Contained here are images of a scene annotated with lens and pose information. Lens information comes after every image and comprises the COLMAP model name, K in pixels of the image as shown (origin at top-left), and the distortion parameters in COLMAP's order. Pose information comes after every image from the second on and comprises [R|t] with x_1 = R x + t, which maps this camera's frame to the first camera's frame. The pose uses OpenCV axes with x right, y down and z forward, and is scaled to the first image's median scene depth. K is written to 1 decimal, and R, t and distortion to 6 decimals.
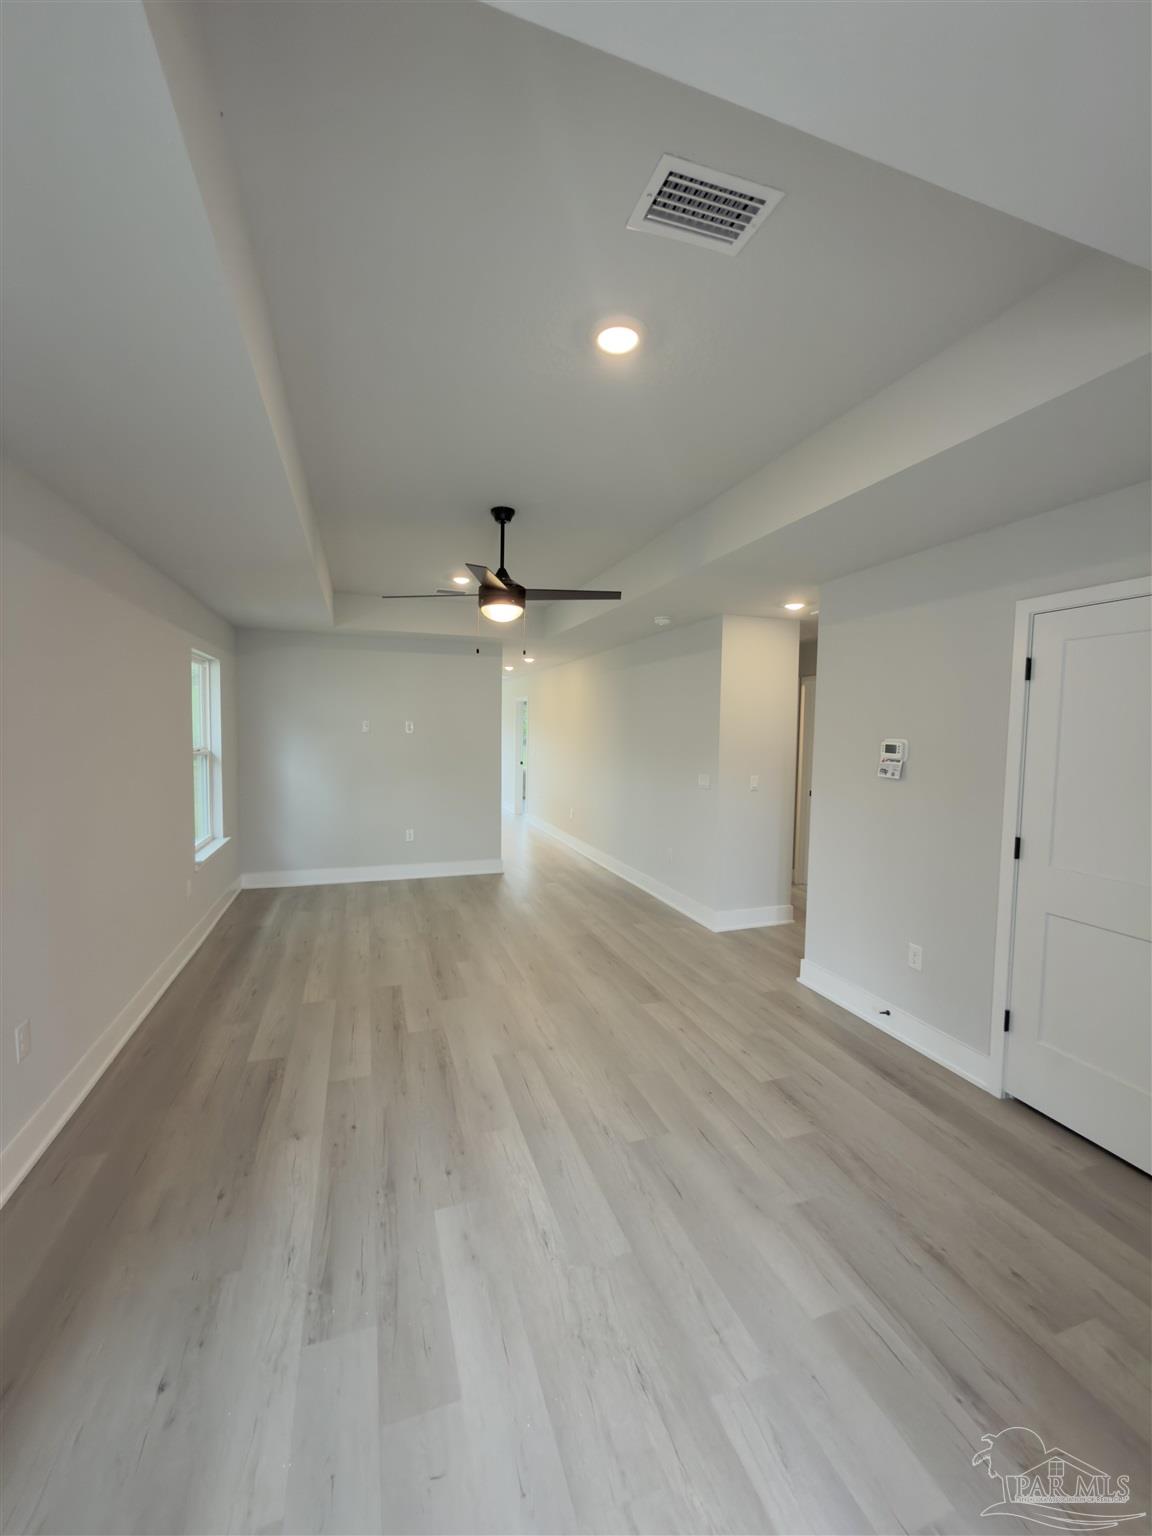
lens RADIAL K [[613.4, 0, 576.0], [0, 613.4, 768.0], [0, 0, 1]] dist [0.000187, -0.000319]
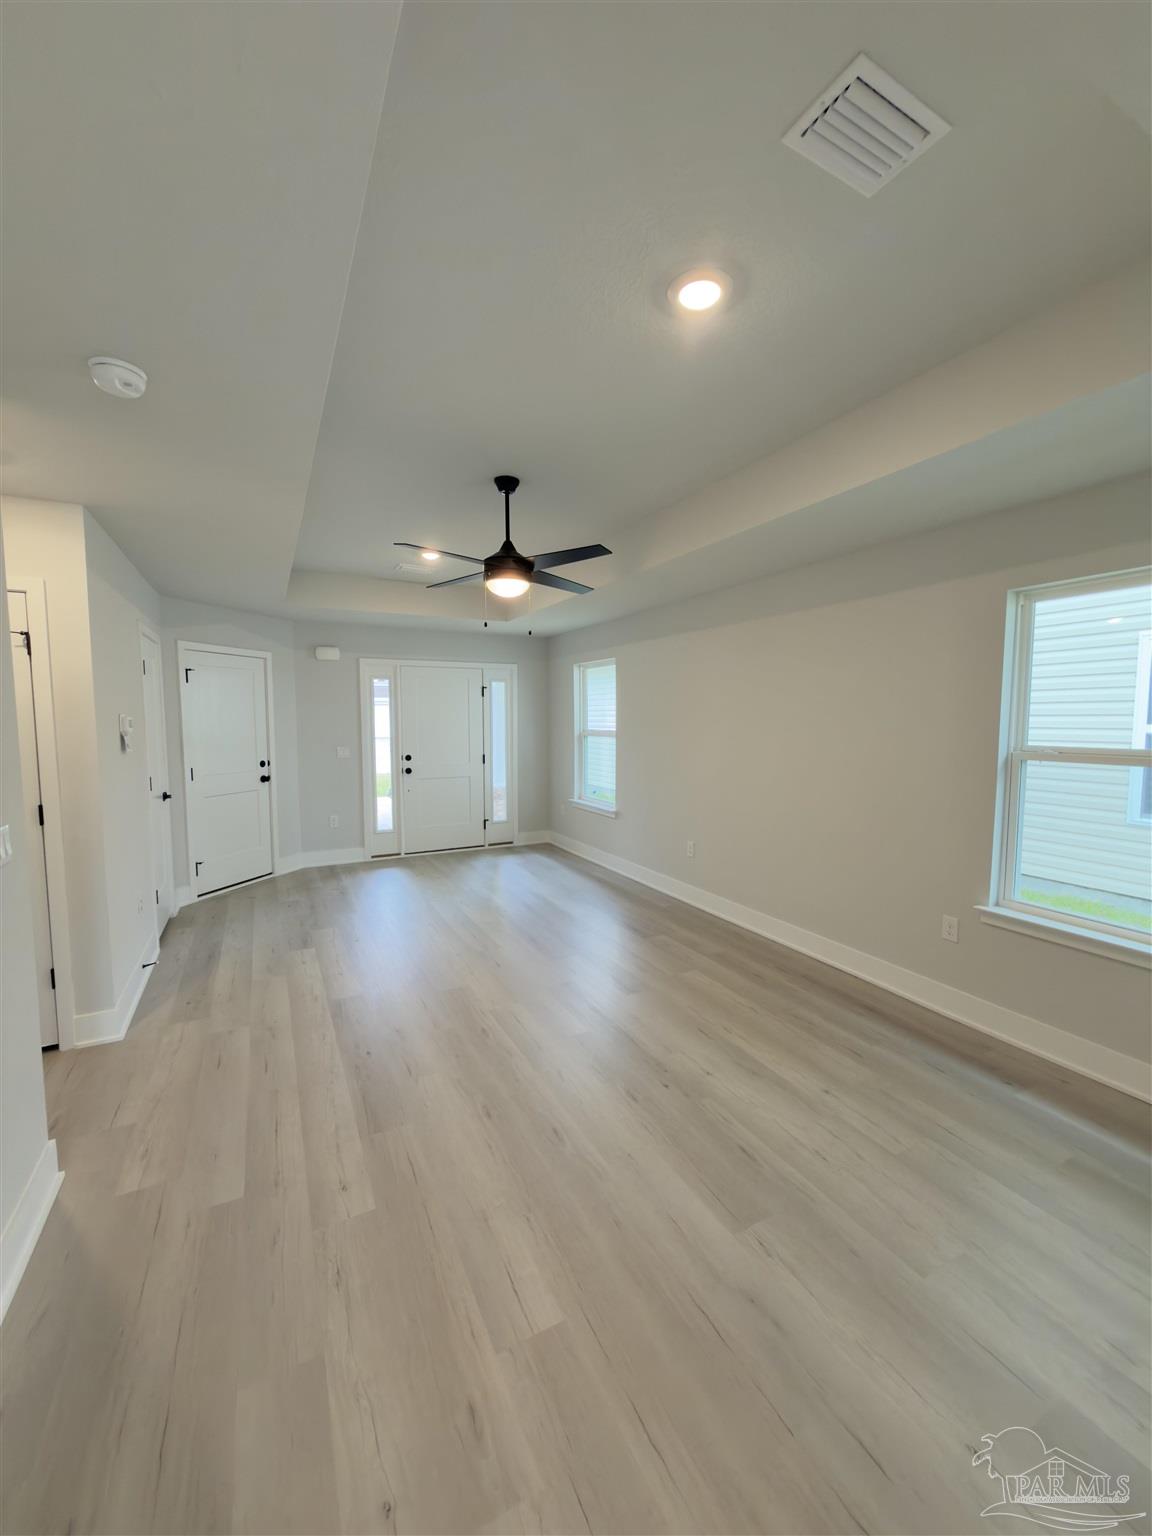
lens RADIAL K [[613.4, 0, 576.0], [0, 613.4, 768.0], [0, 0, 1]] dist [0.000187, -0.000319]
pose [[-0.989975, -0.002284, -0.141221, -0.089793], [-0.022359, 0.989795, 0.140731, -0.109726], [0.139459, 0.142477, -0.979924, 1.978397]]
